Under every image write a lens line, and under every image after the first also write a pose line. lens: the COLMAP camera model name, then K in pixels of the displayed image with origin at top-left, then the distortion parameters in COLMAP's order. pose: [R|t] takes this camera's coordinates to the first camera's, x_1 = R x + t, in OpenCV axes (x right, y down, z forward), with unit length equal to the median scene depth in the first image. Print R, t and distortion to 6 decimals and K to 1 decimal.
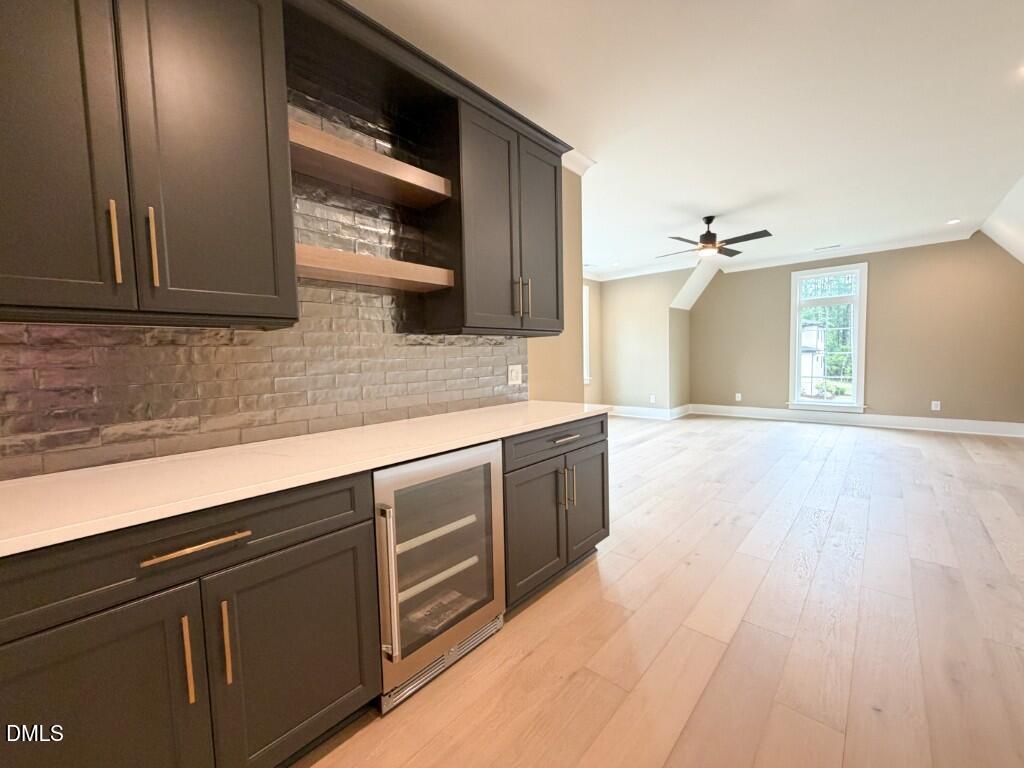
lens RADIAL K [[408.7, 0, 509.3], [0, 408.7, 382.8], [0, 0, 1]] dist [-0.000841, 0.000336]
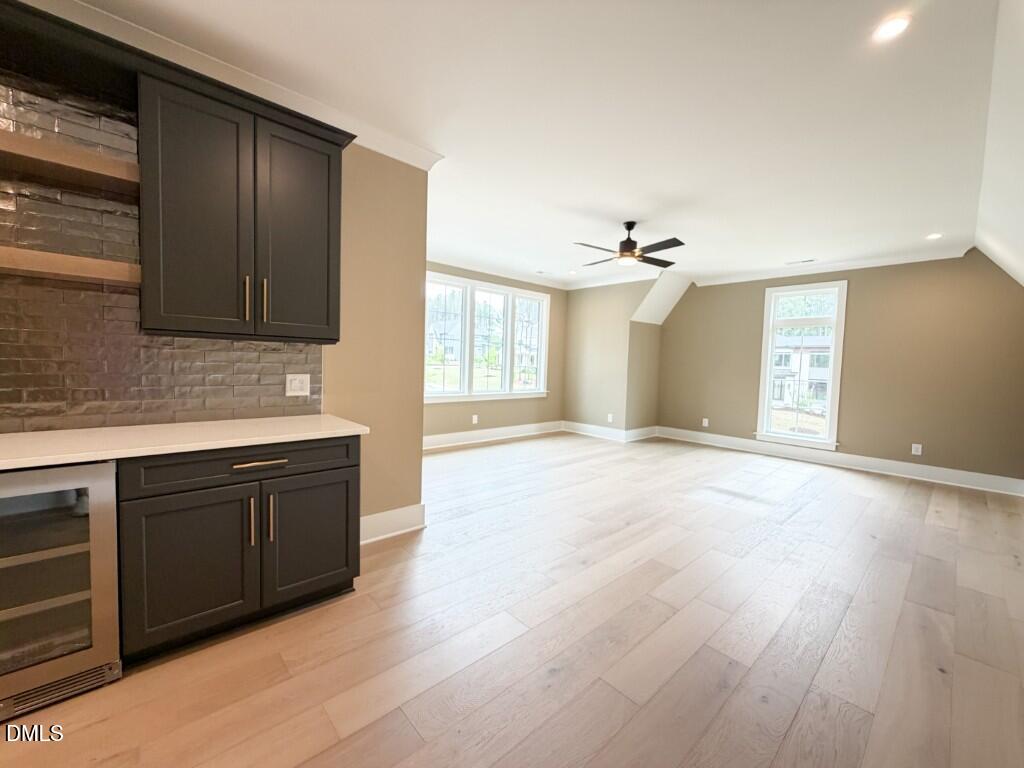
lens RADIAL K [[408.7, 0, 513.3], [0, 408.7, 384.3], [0, 0, 1]] dist [-0.000841, 0.000336]
pose [[0.994084, 0.062540, -0.088807, 0.334233], [-0.063386, 0.997966, -0.006737, -0.026662], [0.088205, 0.012326, 0.996026, 0.082479]]
